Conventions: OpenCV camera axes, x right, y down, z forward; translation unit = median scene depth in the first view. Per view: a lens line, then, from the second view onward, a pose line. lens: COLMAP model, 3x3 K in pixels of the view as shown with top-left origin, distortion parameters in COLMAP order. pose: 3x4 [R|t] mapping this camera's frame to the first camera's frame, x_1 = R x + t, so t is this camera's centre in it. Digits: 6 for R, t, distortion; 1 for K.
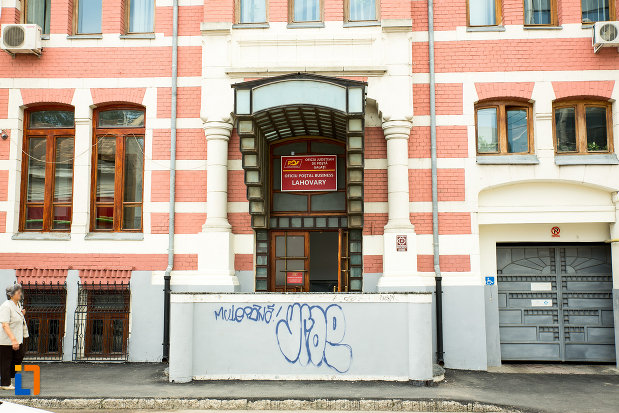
lens RADIAL K [[722.4, 0, 310.1], [0, 722.4, 192.5], [0, 0, 1]] dist [0.006188, 0.000000]
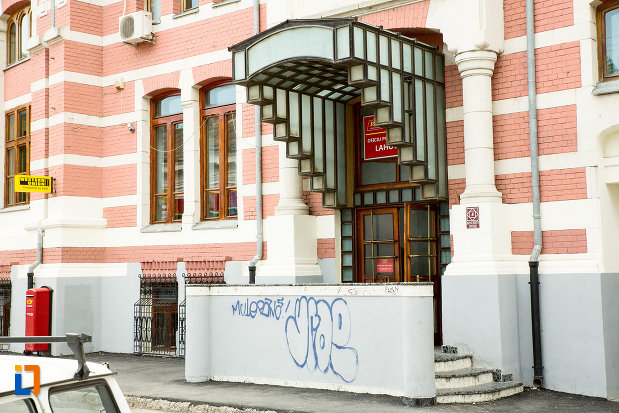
lens RADIAL K [[903.1, 0, 310.1], [0, 903.1, 207.4], [0, 0, 1]] dist [0.082690, 0.000000]
pose [[0.793392, -0.056040, -0.606125, 0.531527], [0.088911, 0.995743, 0.024318, 0.021070], [0.602182, -0.073185, 0.794997, 0.149940]]
